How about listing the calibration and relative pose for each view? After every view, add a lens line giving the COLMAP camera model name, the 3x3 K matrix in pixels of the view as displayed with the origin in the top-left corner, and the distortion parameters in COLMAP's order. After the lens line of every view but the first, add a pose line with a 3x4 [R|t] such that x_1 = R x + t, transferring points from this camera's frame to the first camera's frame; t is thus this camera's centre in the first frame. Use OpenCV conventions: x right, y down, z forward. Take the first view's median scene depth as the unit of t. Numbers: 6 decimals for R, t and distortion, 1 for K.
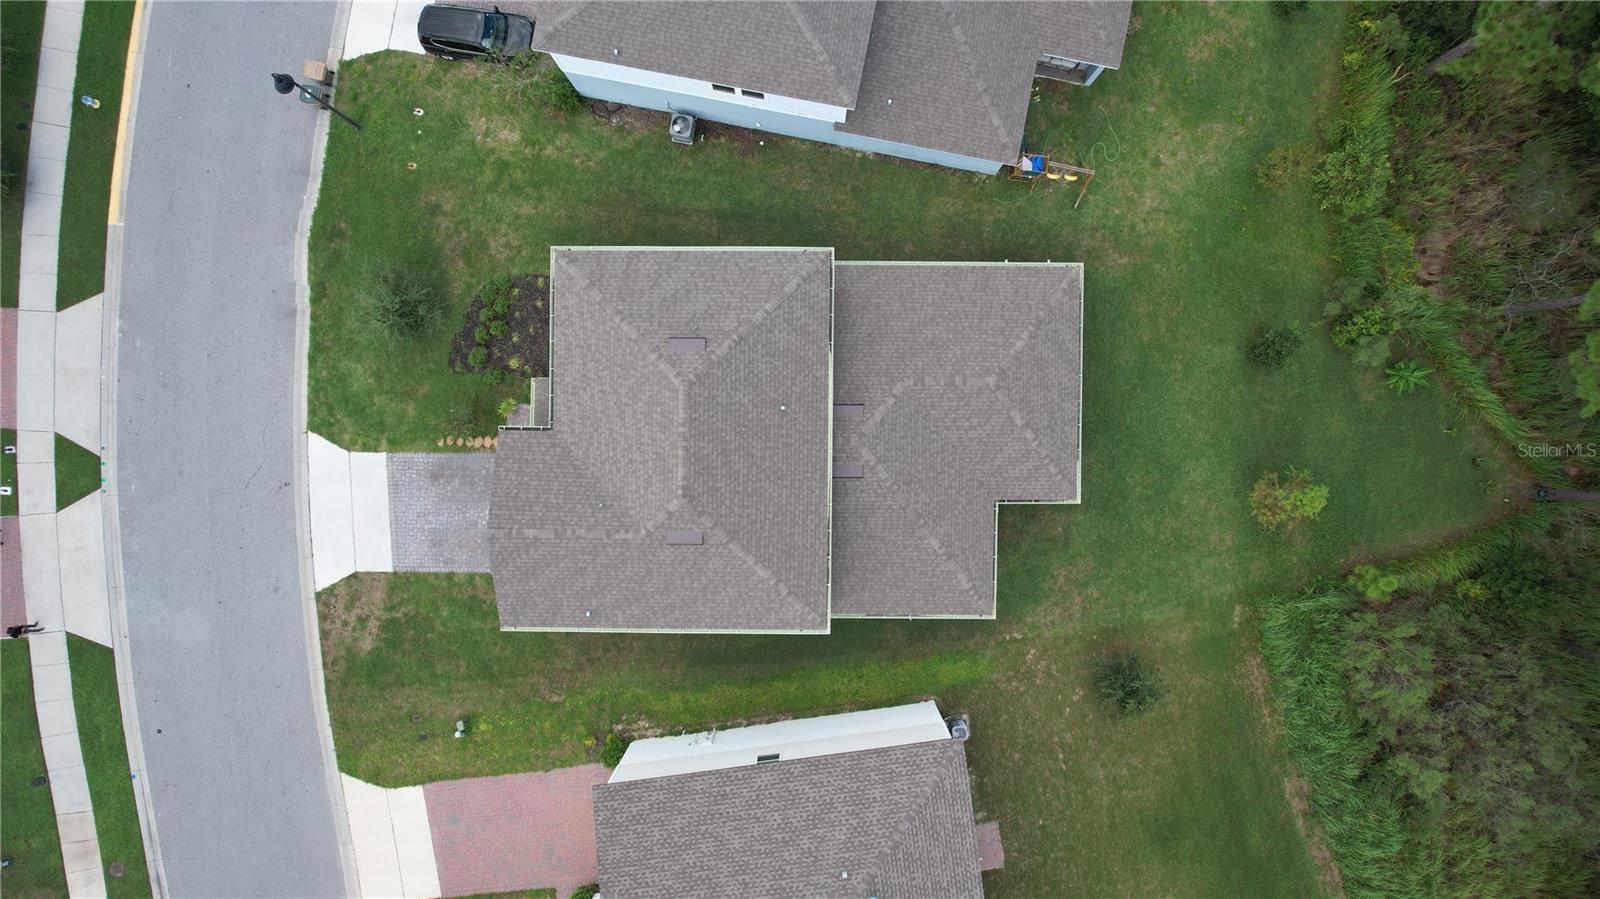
lens RADIAL K [[1018.9, 0, 789.8], [0, 1018.9, 451.6], [0, 0, 1]] dist [-0.066860, 0.056012]
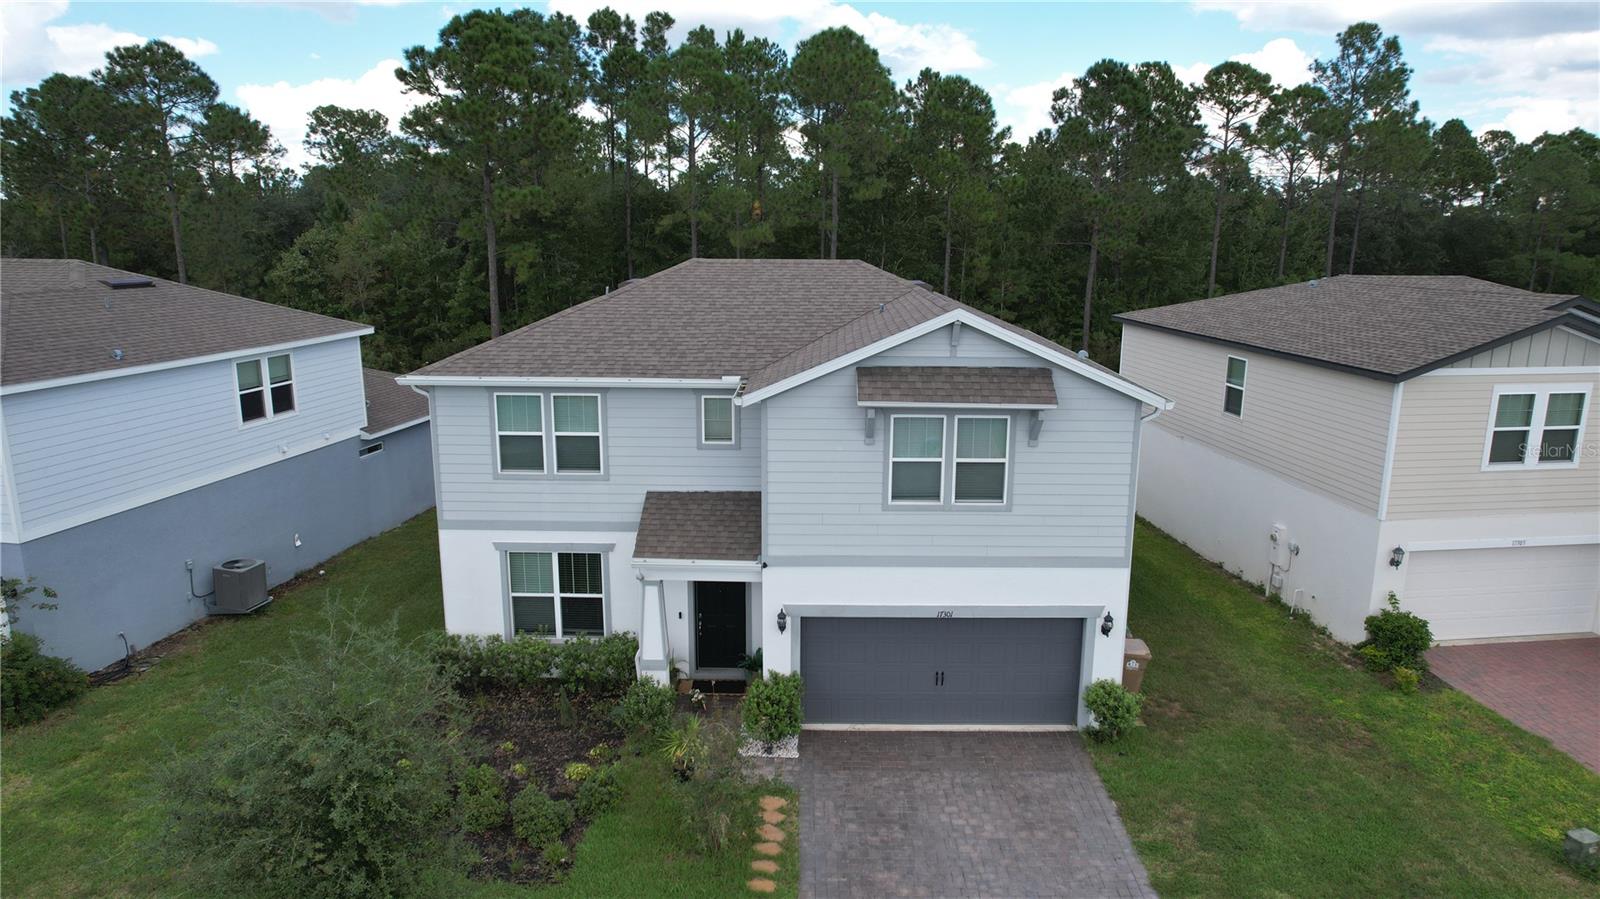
lens RADIAL K [[1018.9, 0, 802.4], [0, 1018.9, 454.8], [0, 0, 1]] dist [-0.066860, 0.056012]
pose [[0.001261, -0.210720, 0.977546, -0.632401], [0.999712, -0.023179, -0.006286, 0.007801], [0.023983, 0.977272, 0.210630, 0.787821]]
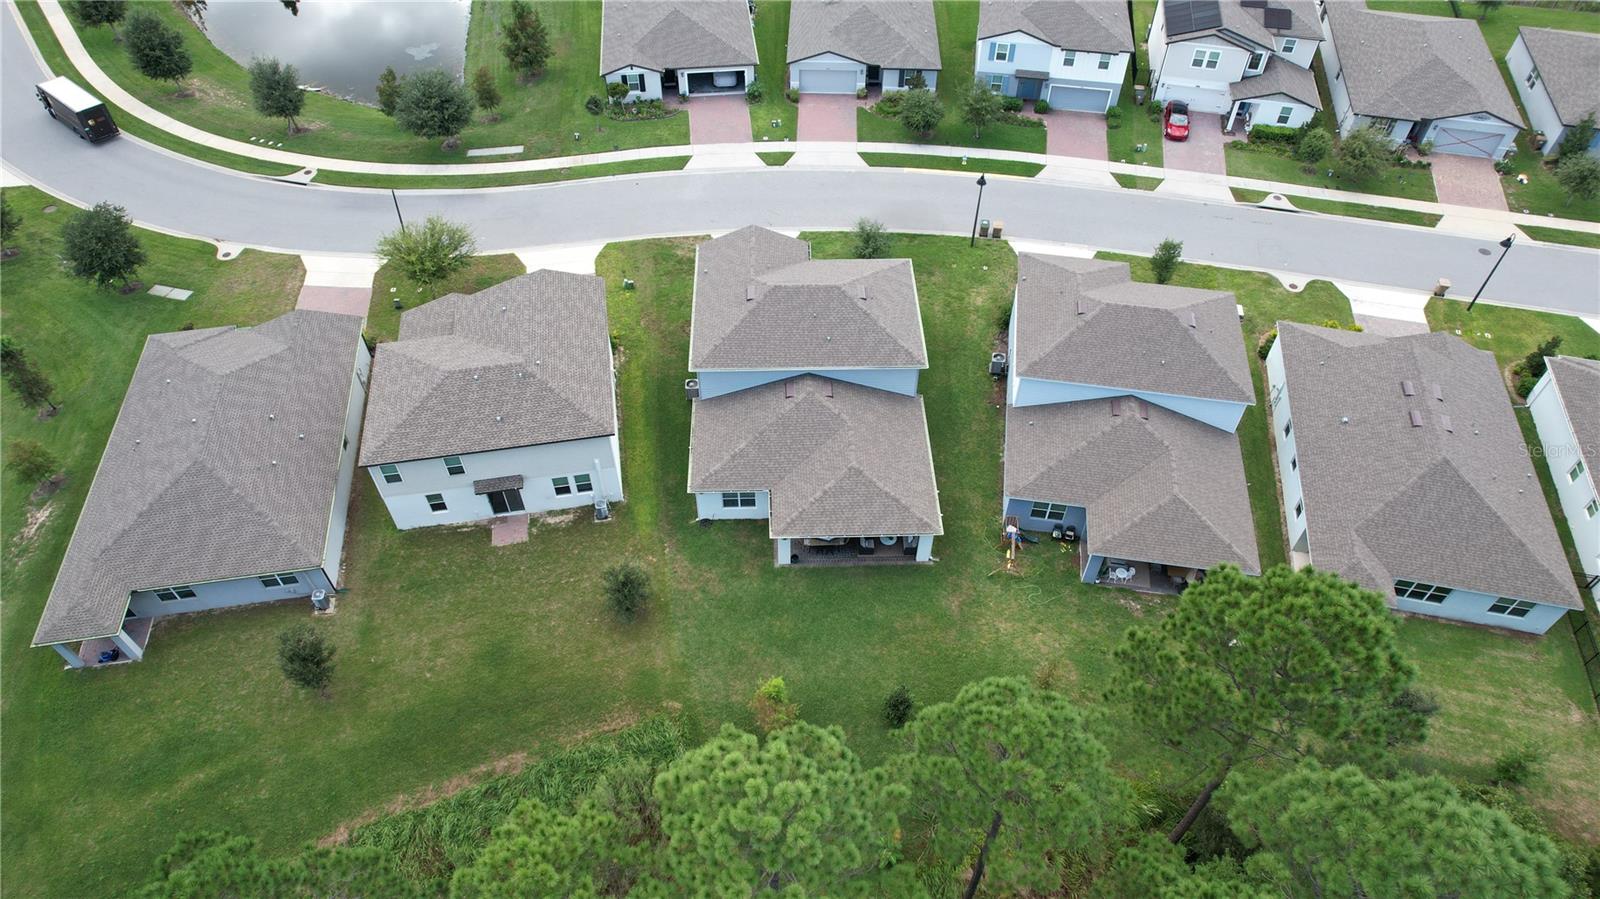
lens RADIAL K [[1018.9, 0, 800.3], [0, 1018.9, 467.1], [0, 0, 1]] dist [-0.066860, 0.056012]
pose [[0.034883, 0.755919, -0.653736, 1.029910], [-0.998733, 0.002621, -0.050261, 0.073049], [-0.036279, 0.654660, 0.755052, -0.094755]]
